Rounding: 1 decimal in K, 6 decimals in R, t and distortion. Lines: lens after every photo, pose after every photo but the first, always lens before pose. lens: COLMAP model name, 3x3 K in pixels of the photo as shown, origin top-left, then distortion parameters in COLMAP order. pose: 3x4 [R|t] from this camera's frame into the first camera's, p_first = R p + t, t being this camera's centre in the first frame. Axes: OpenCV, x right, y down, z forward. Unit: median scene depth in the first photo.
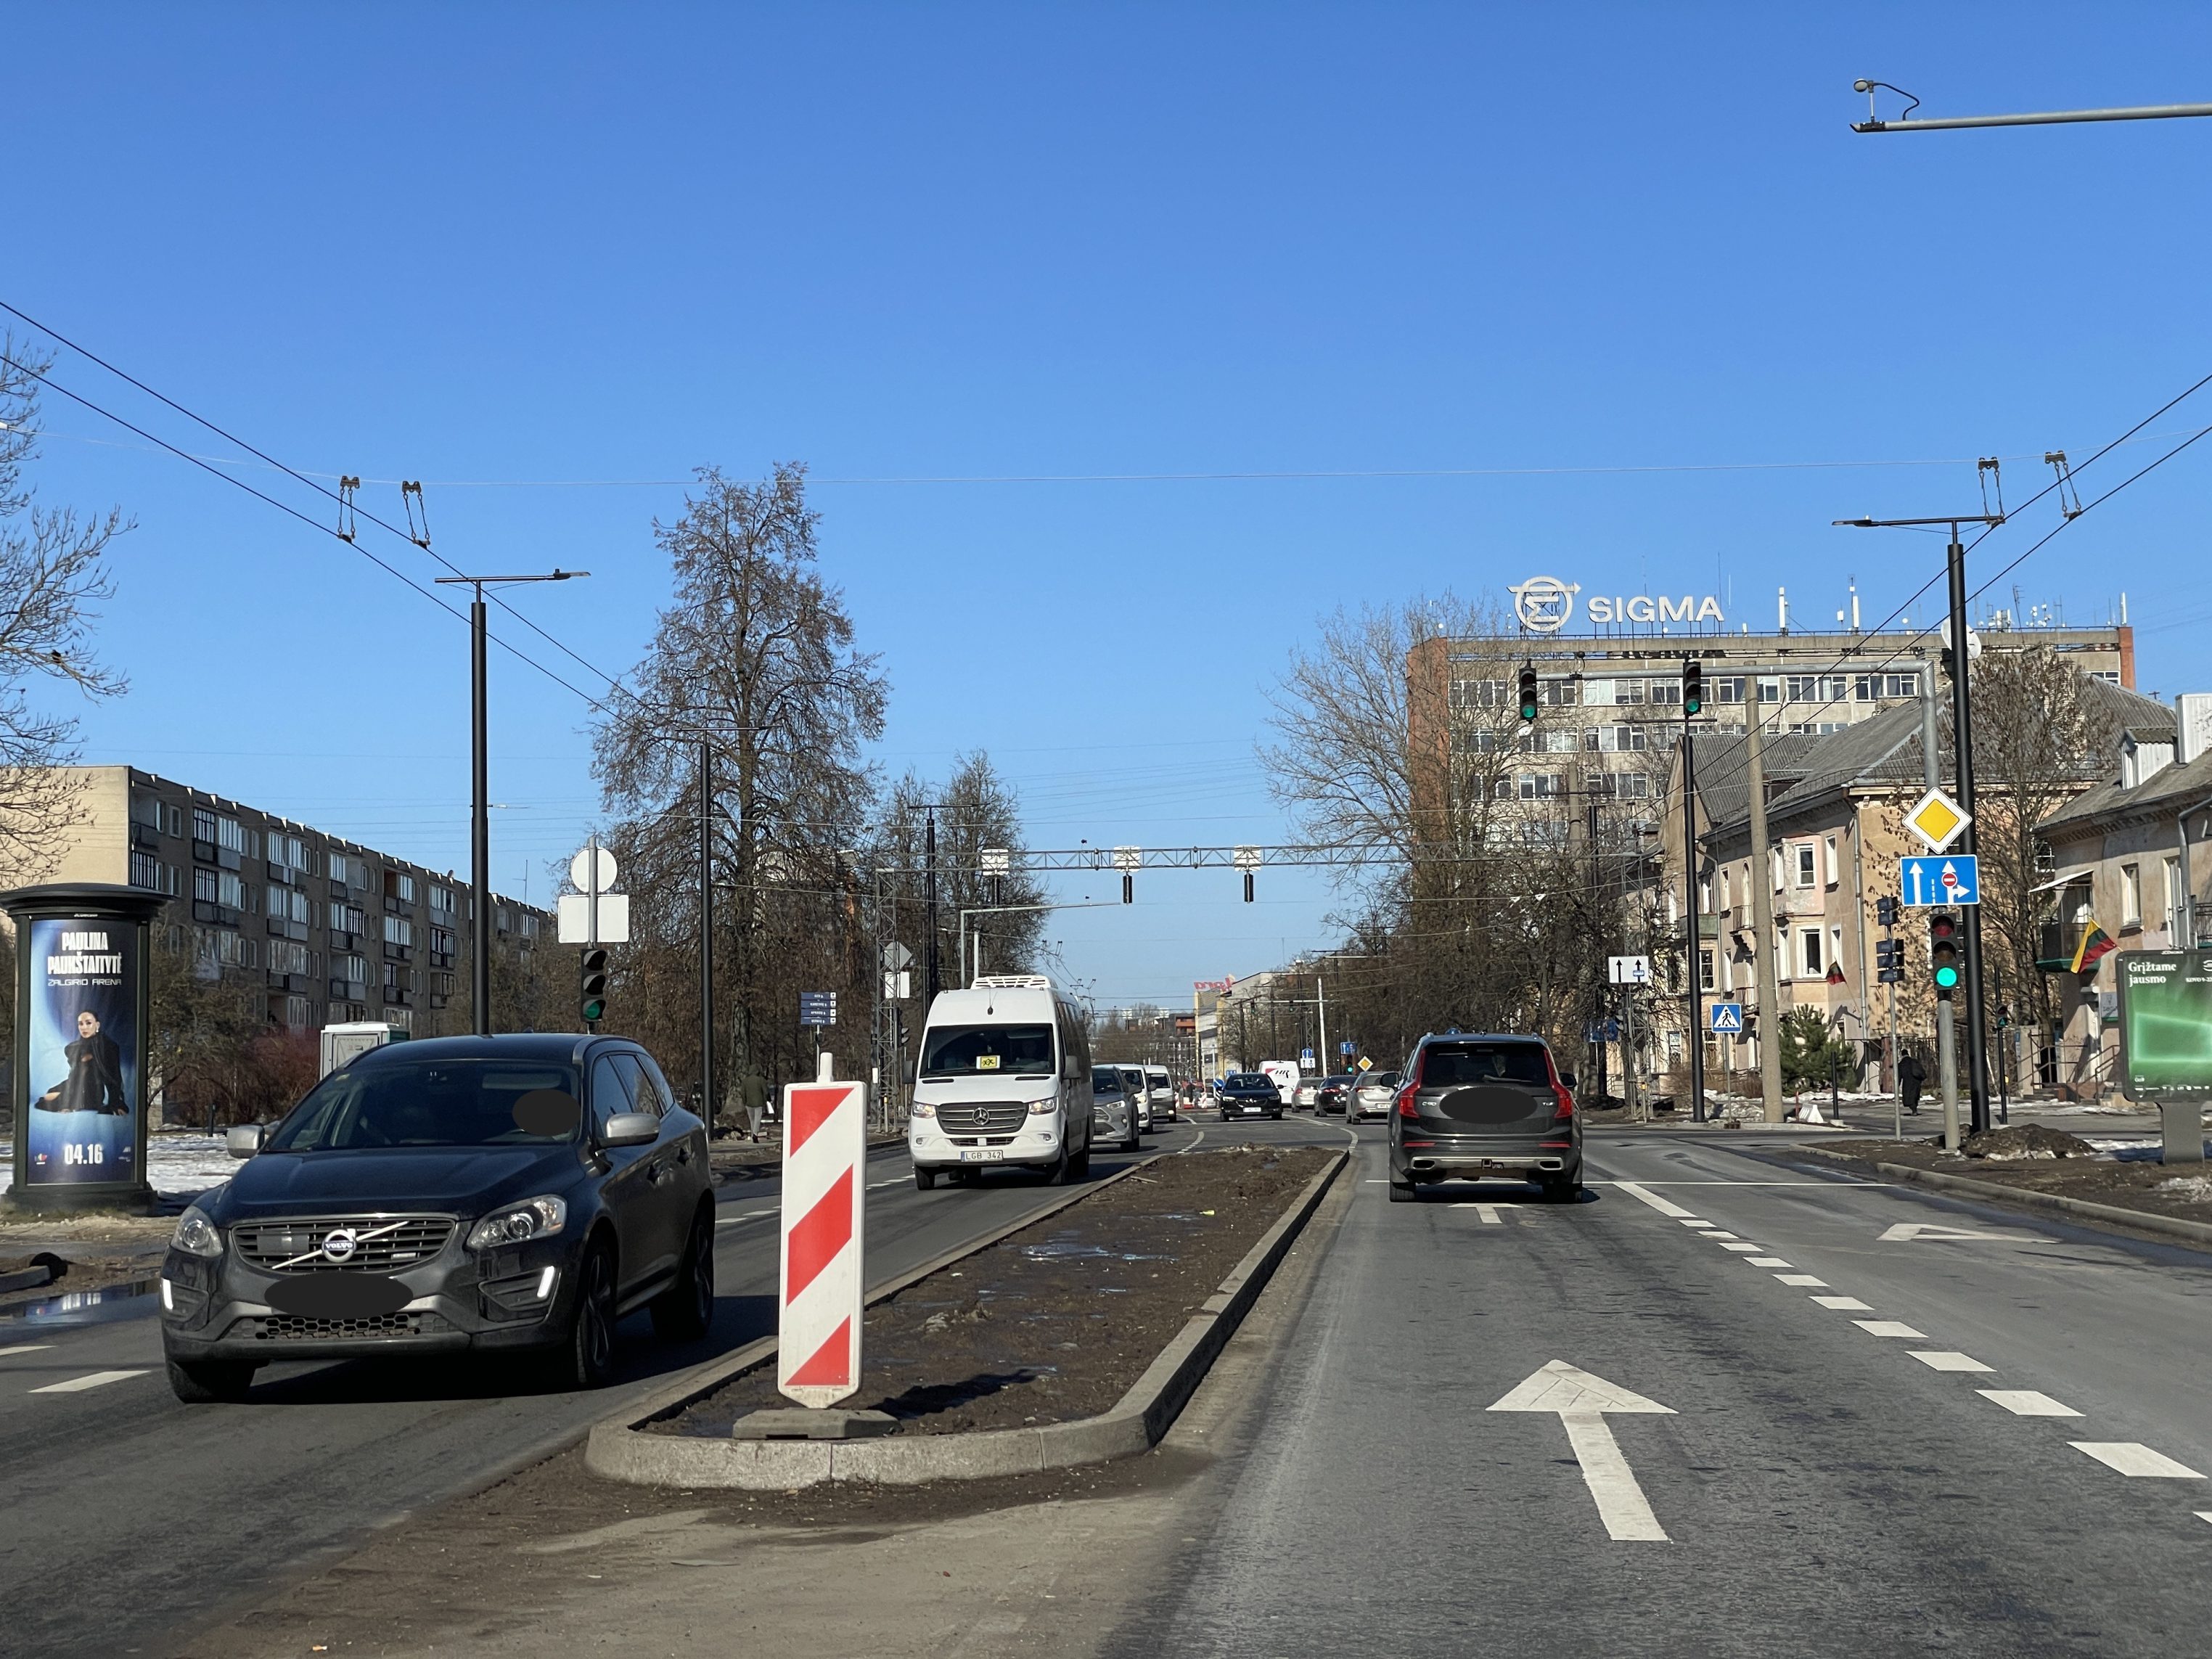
lens RADIAL K [[3353.5, 0, 1106.2], [0, 3353.5, 828.6], [0, 0, 1]] dist [0.121365, 0.000000]
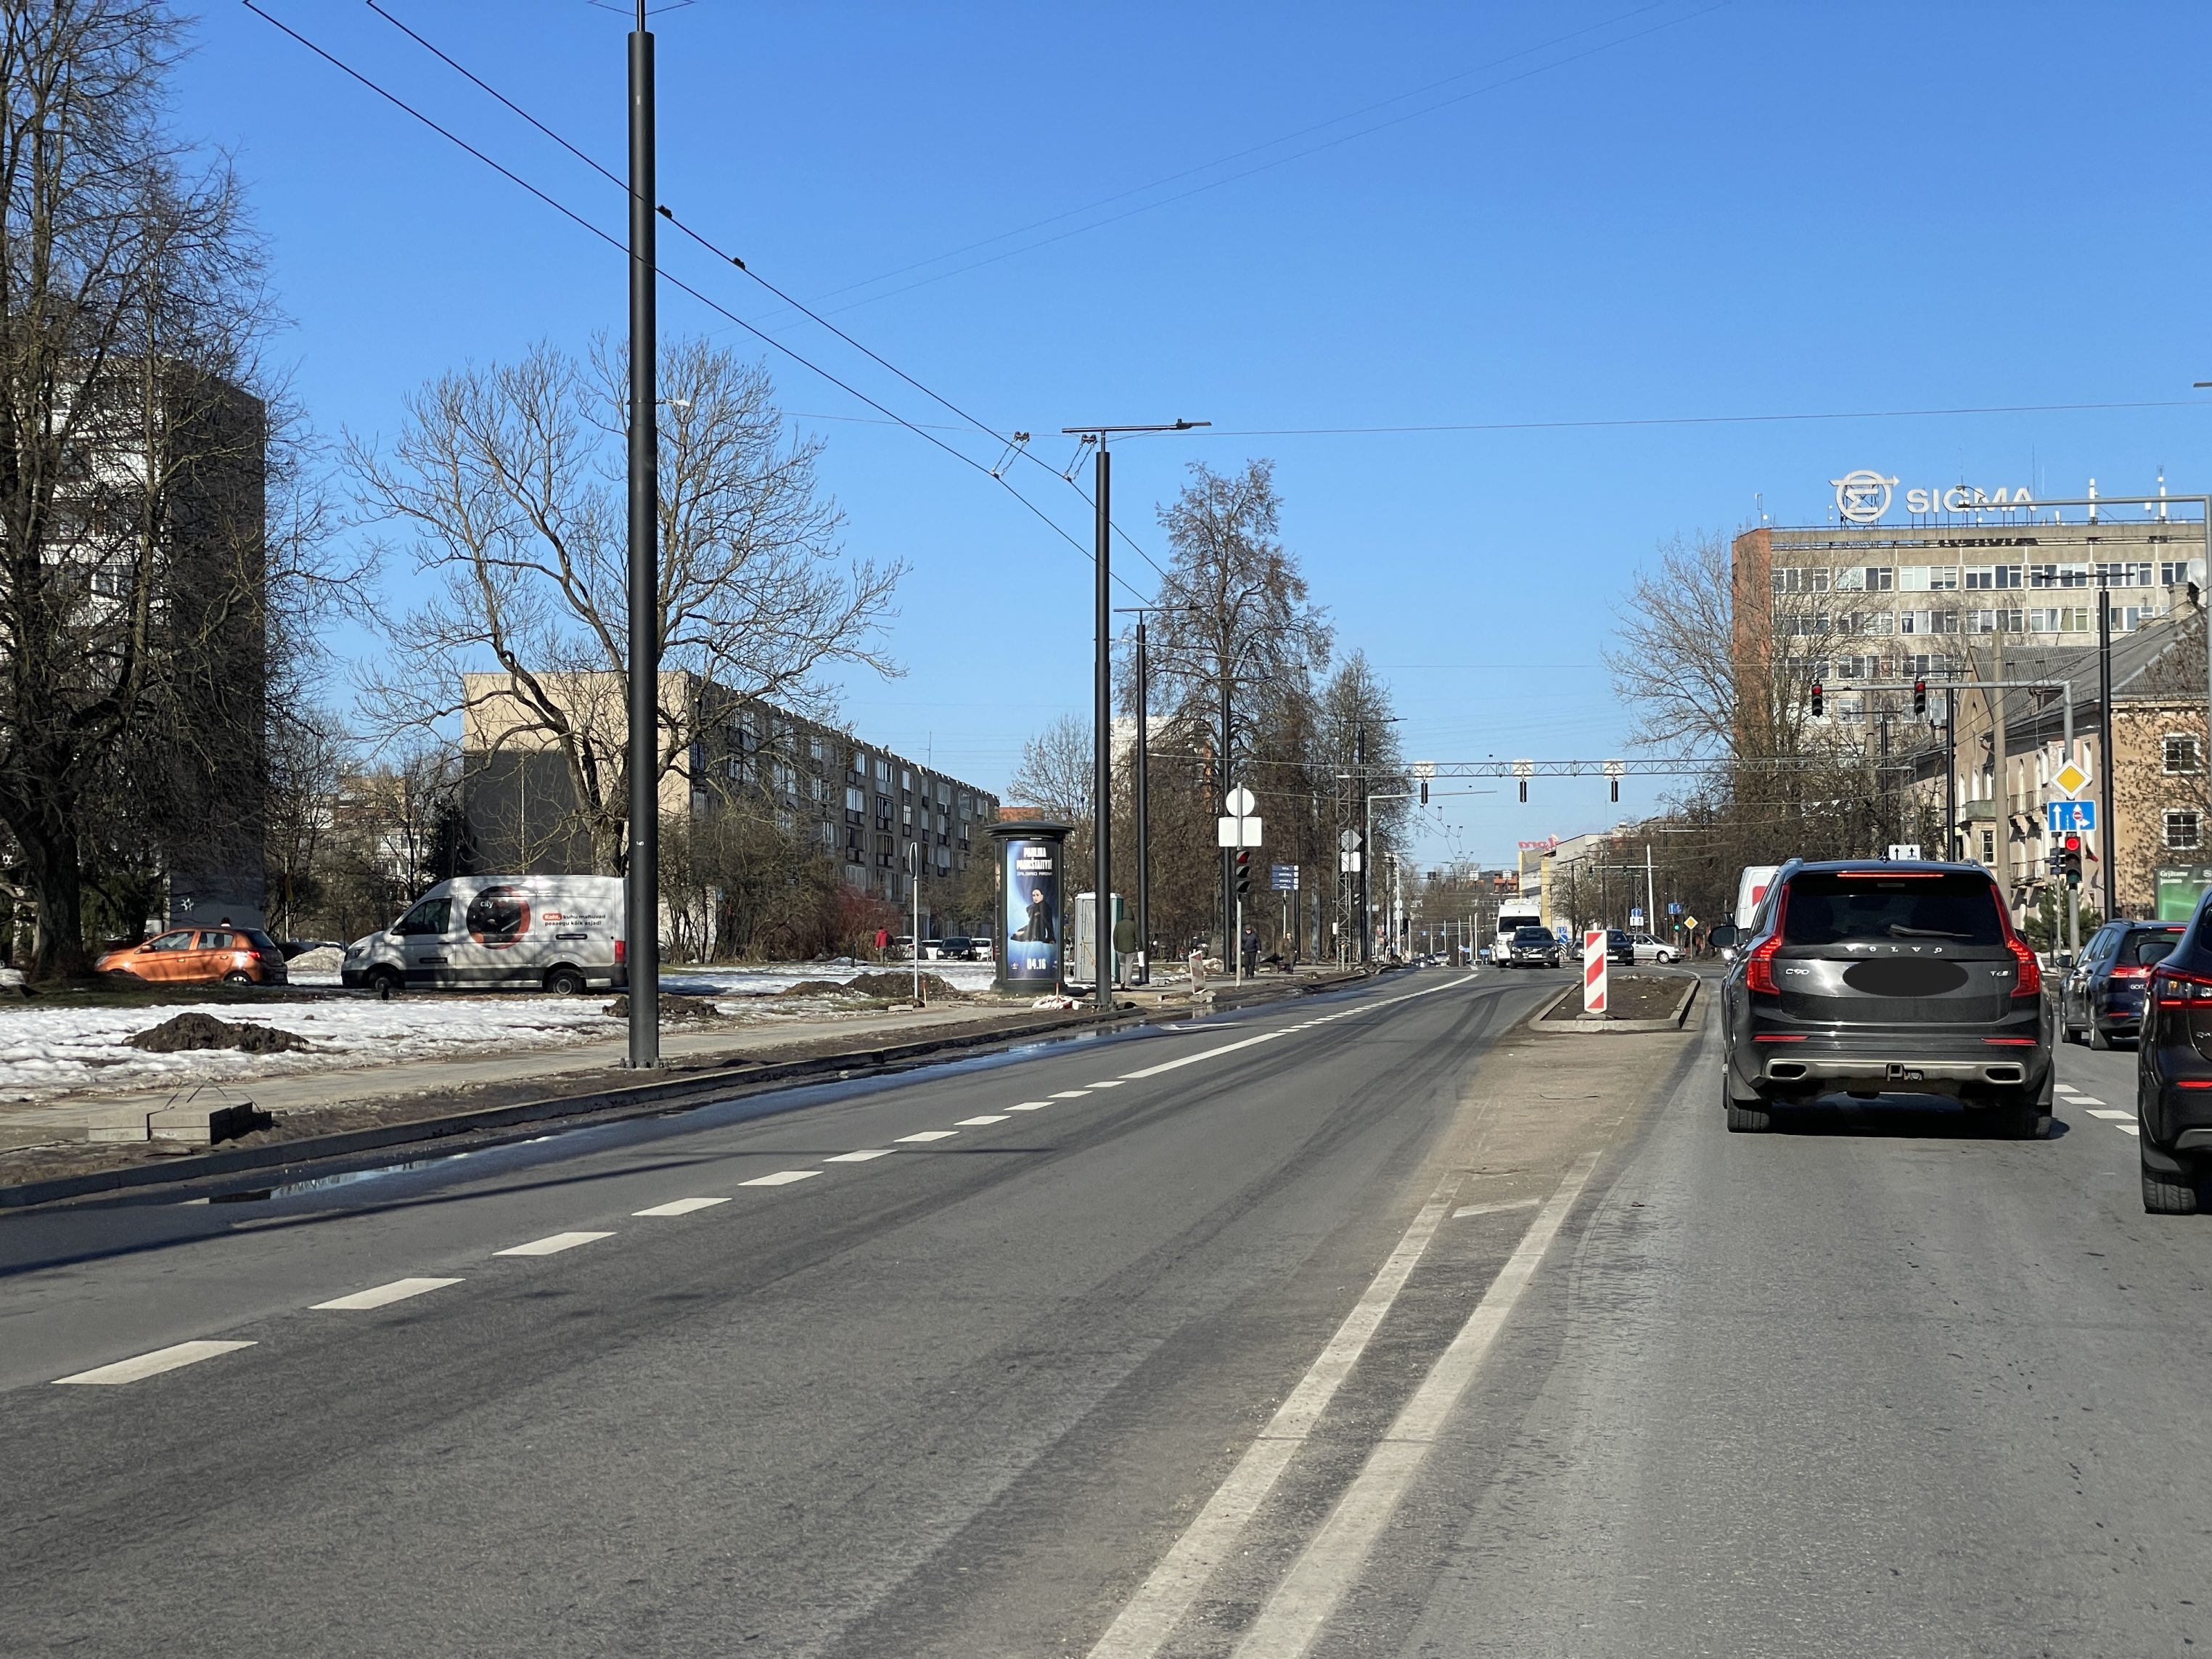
lens RADIAL K [[3353.5, 0, 1156.1], [0, 3353.5, 871.4], [0, 0, 1]] dist [0.121365, 0.000000]
pose [[0.996907, 0.009685, -0.077991, -0.025076], [-0.005289, 0.998396, 0.056376, -0.018066], [0.078412, -0.055789, 0.995359, -0.250513]]
